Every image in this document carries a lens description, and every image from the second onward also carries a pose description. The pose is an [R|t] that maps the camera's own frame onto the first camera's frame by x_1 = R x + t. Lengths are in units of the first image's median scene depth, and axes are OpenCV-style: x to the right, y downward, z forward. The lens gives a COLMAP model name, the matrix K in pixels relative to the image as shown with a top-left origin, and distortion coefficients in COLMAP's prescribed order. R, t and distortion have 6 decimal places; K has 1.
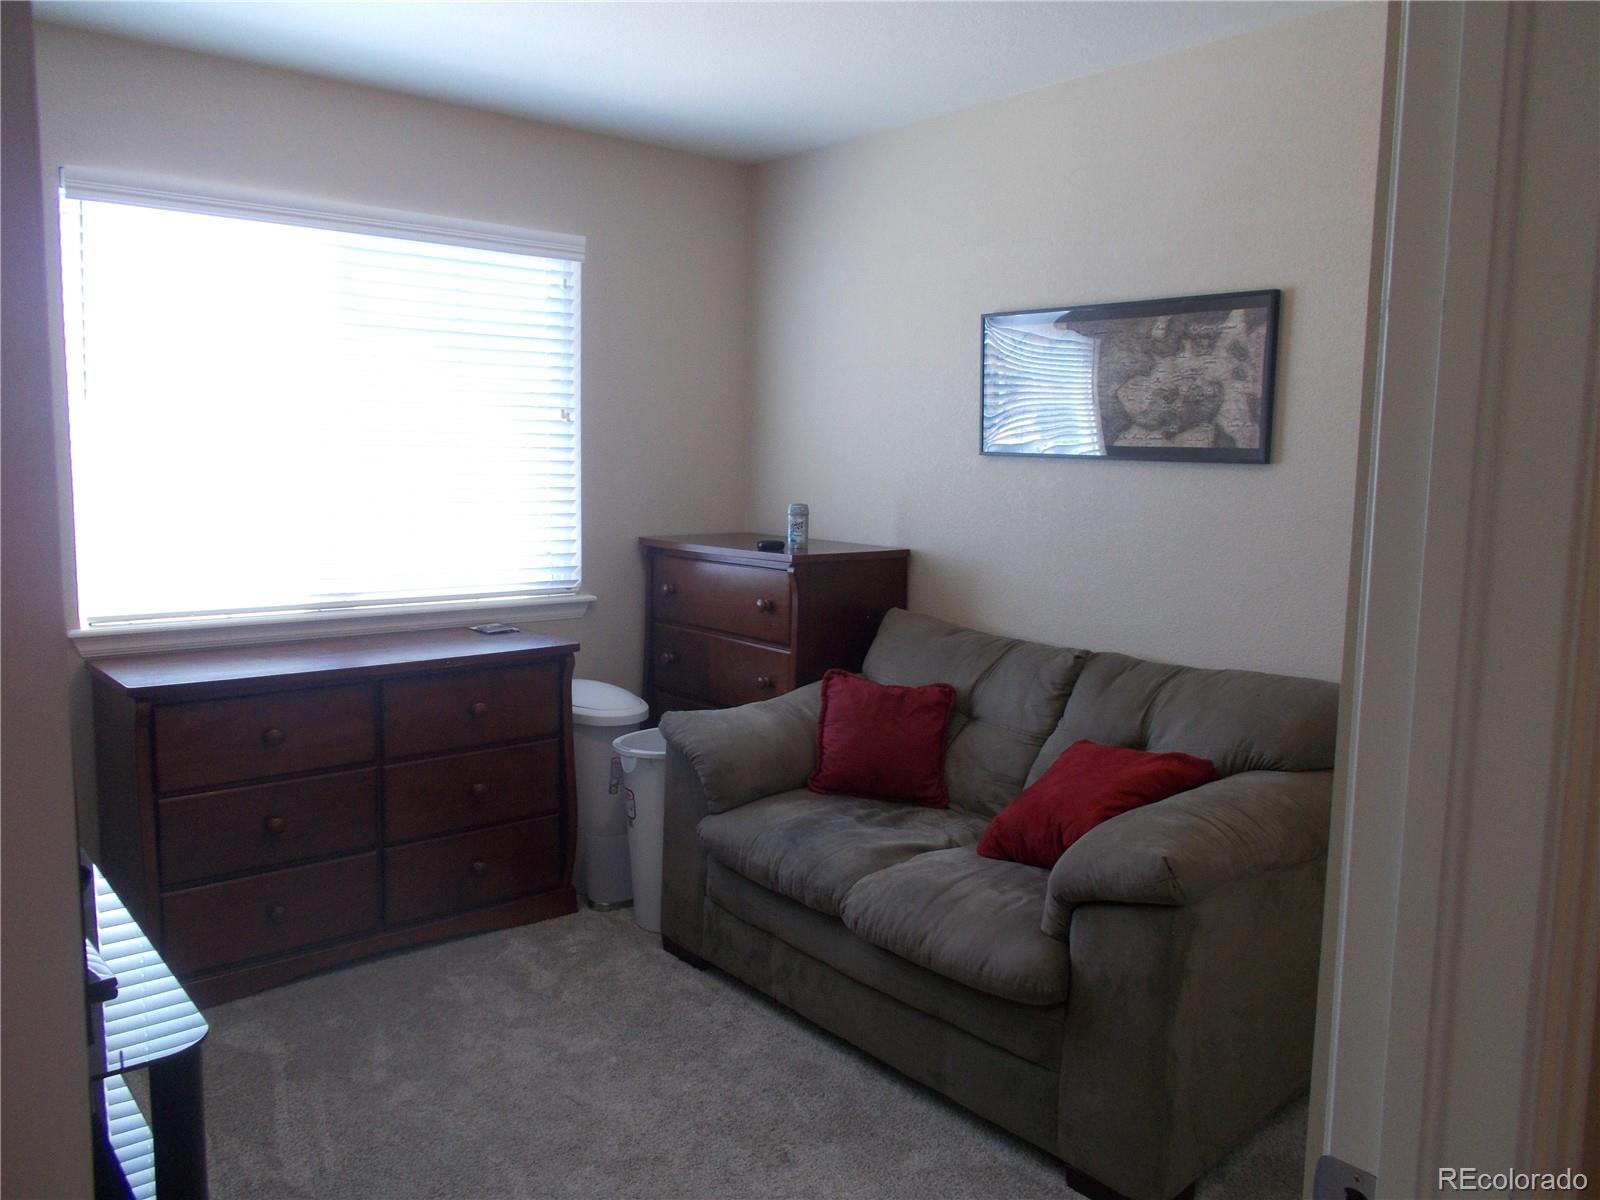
lens RADIAL K [[1239.5, 0, 800.0], [0, 1239.5, 600.0], [0, 0, 1]] dist [0.008065, -0.003415]
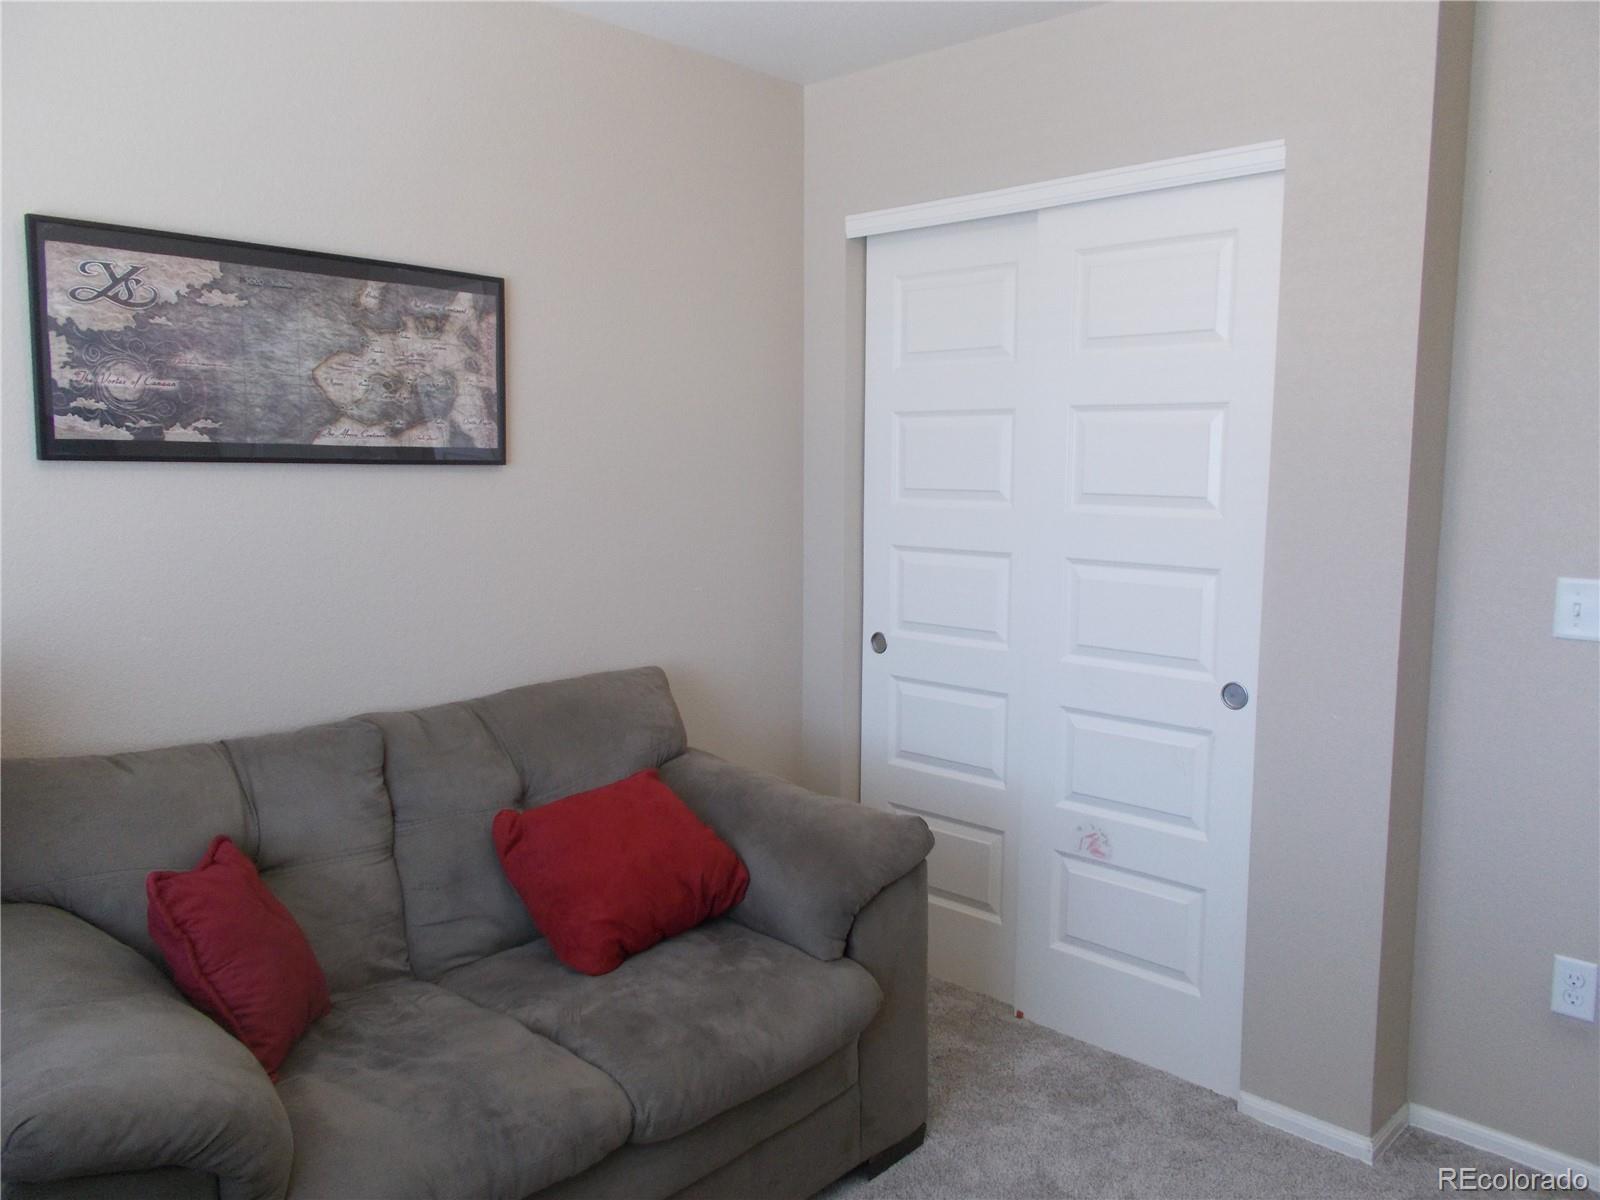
lens RADIAL K [[1239.5, 0, 800.0], [0, 1239.5, 600.0], [0, 0, 1]] dist [0.008065, -0.003415]
pose [[-0.173271, -0.131312, 0.976081, -0.570319], [0.109095, 0.982414, 0.151531, -0.122066], [-0.978813, 0.132741, -0.155899, 0.905165]]
